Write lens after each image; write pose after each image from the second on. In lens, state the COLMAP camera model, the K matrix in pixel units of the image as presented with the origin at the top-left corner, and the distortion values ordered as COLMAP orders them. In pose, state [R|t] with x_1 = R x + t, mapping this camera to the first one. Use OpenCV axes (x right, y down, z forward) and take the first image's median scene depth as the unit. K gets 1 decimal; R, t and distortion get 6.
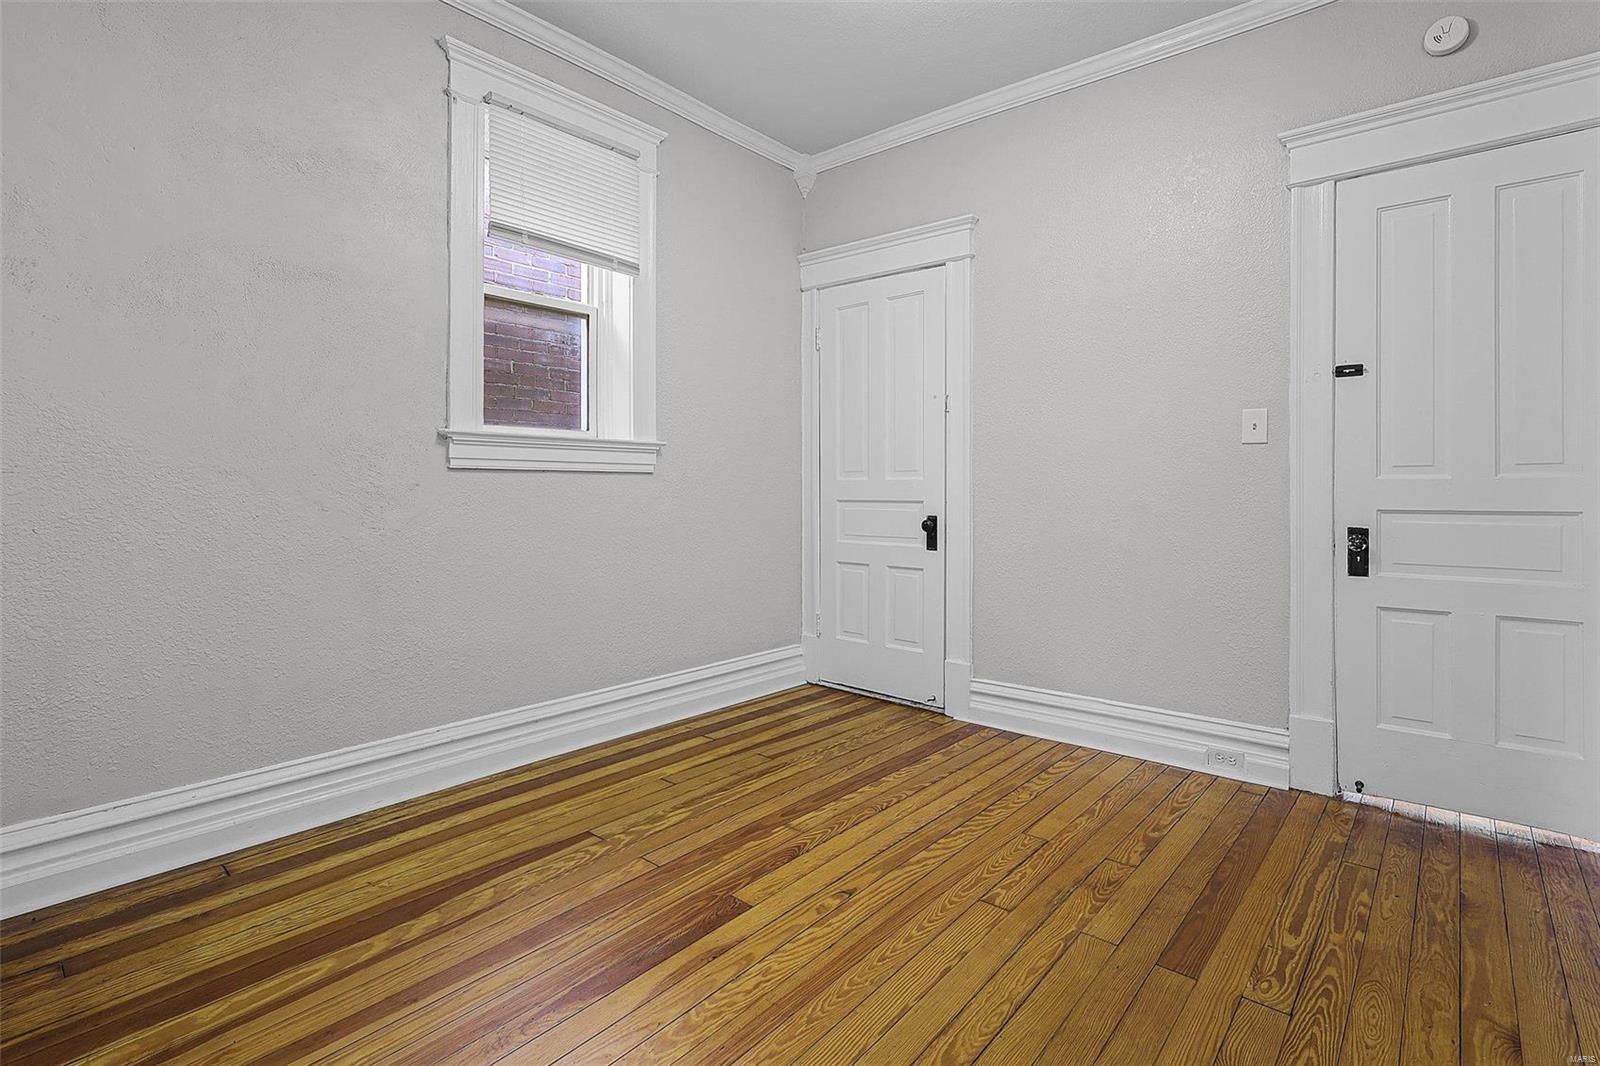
lens RADIAL K [[753.2, 0, 797.7], [0, 753.2, 488.8], [0, 0, 1]] dist [0.001073, 0.000584]
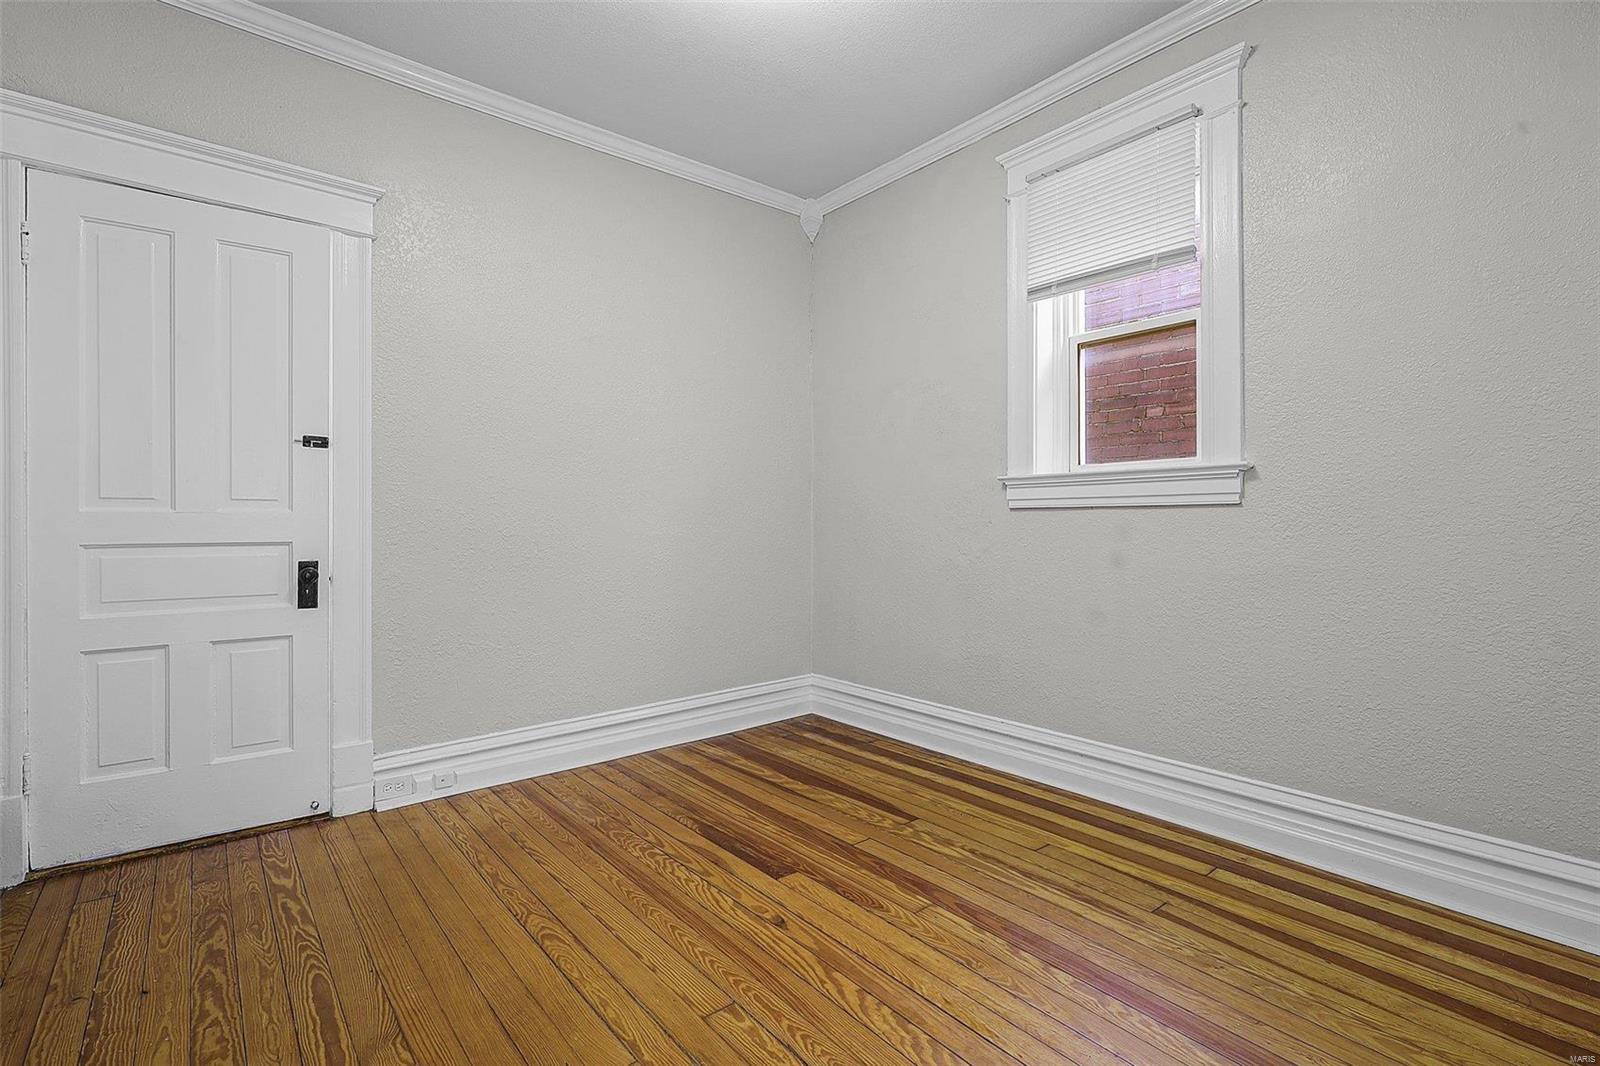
lens RADIAL K [[730.2, 0, 799.3], [0, 730.2, 525.9], [0, 0, 1]] dist [-0.001336, 0.000145]
pose [[-0.158707, -0.002237, -0.987323, 0.825132], [0.000942, 0.999997, -0.002417, 0.003047], [0.987325, -0.001314, -0.158704, 0.944426]]
